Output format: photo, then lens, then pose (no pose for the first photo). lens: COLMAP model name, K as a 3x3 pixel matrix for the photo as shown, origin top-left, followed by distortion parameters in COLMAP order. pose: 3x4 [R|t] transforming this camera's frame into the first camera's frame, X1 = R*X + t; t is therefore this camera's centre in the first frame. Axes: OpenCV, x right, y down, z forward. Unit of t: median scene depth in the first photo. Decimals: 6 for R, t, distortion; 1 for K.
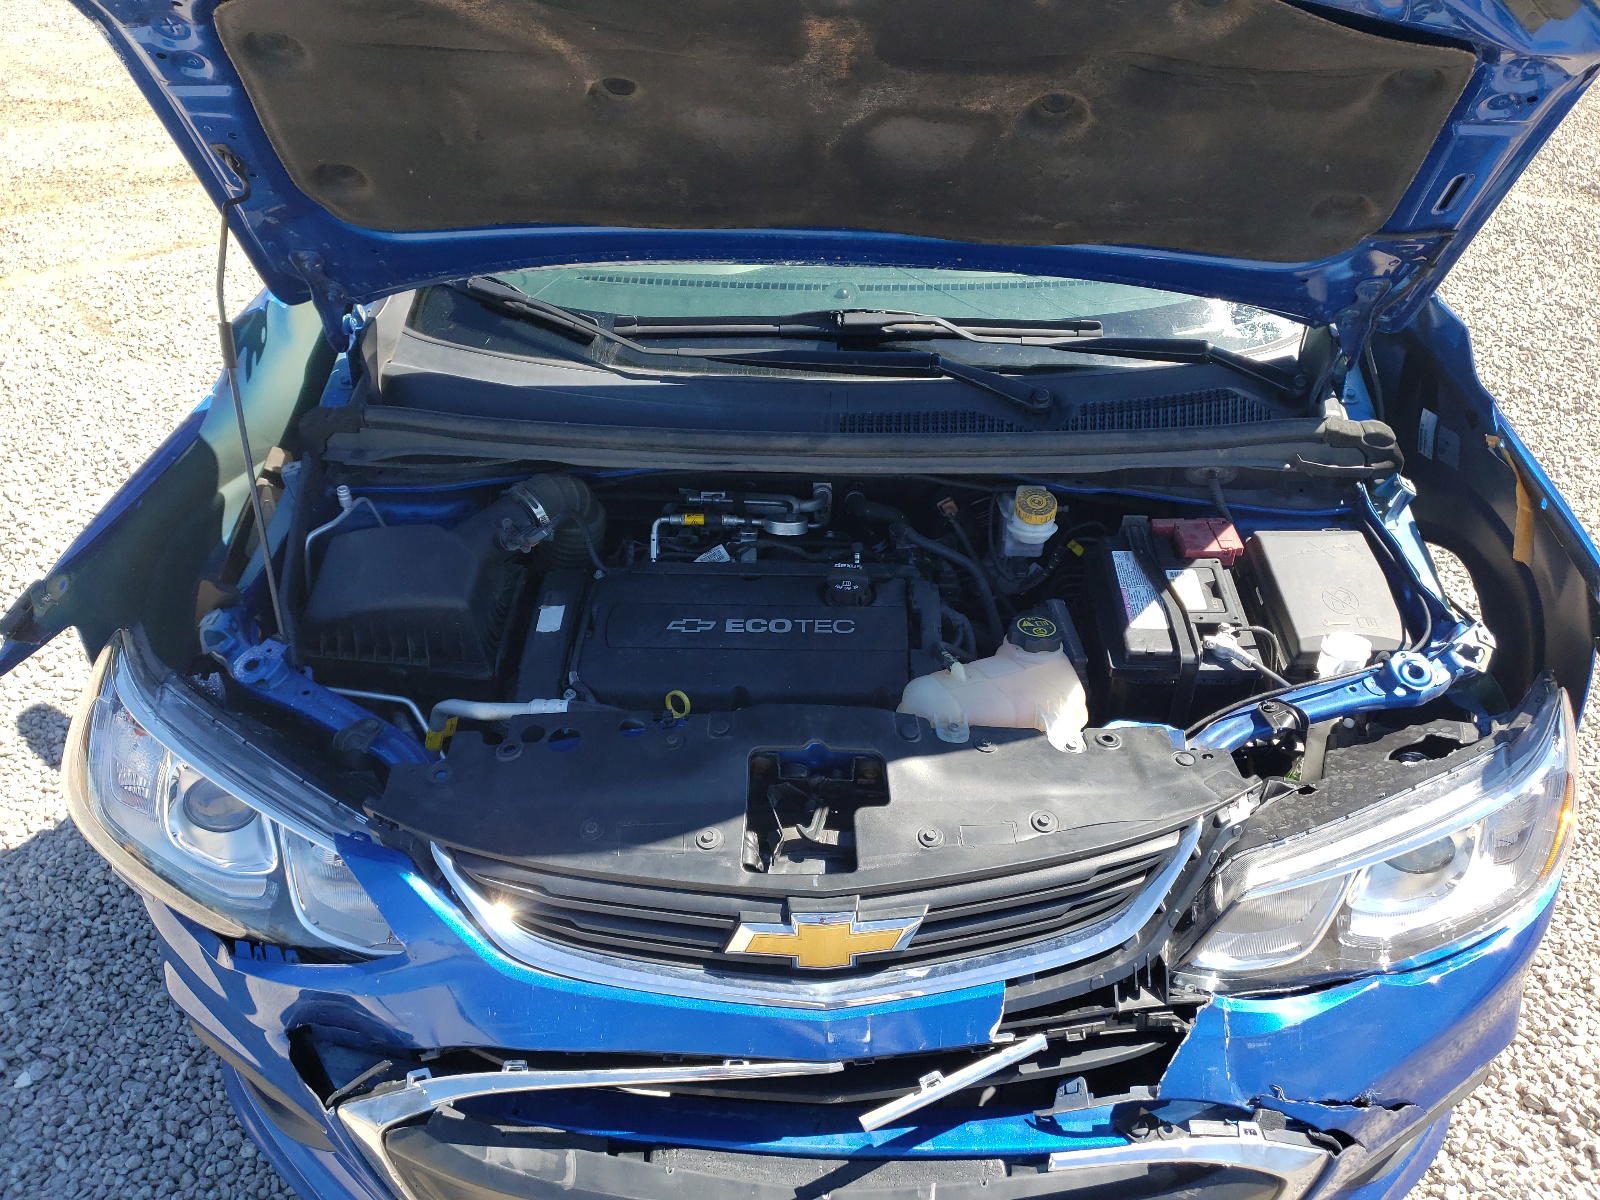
lens RADIAL K [[1199.9, 0, 803.3], [0, 1199.9, 604.1], [0, 0, 1]] dist [0.030050, -0.015502]
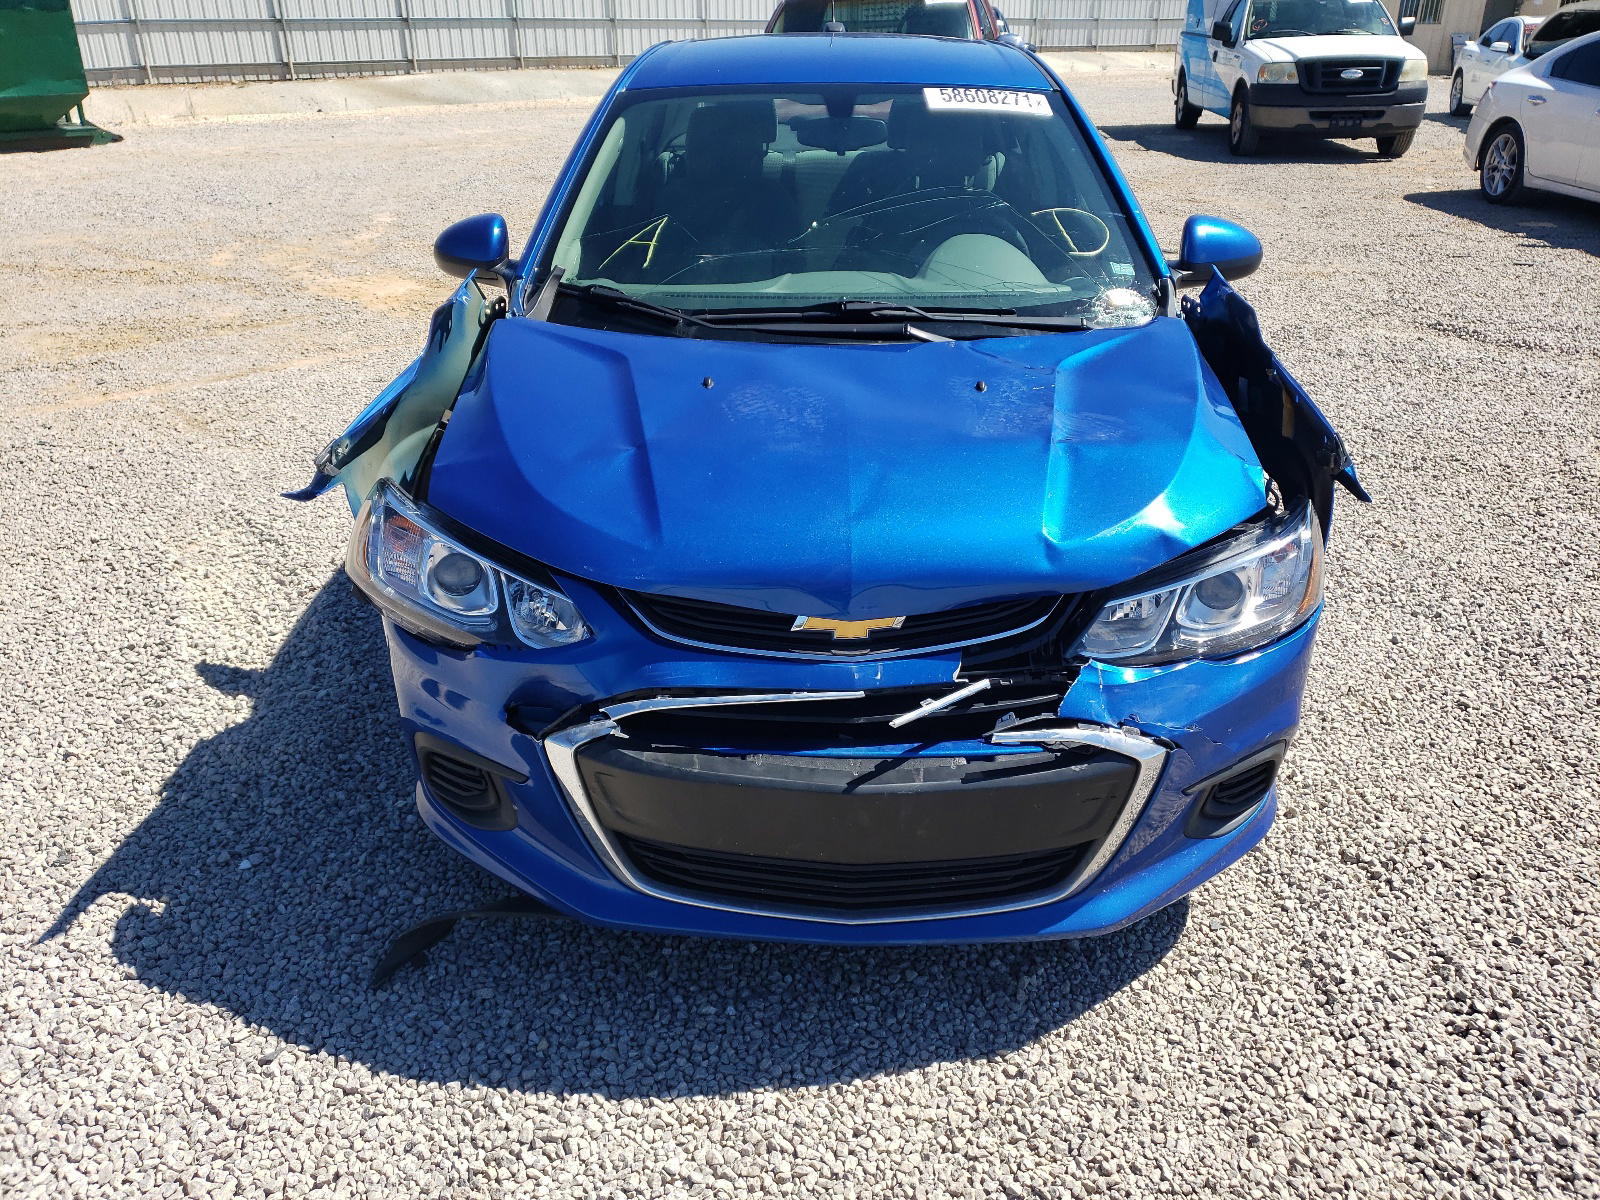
lens RADIAL K [[1199.9, 0, 796.0], [0, 1199.9, 595.0], [0, 0, 1]] dist [0.030050, -0.015502]
pose [[0.999632, -0.008790, 0.025663, -0.061401], [0.012758, 0.987224, -0.158830, 0.310380], [-0.023939, 0.159099, 0.986972, -0.376466]]
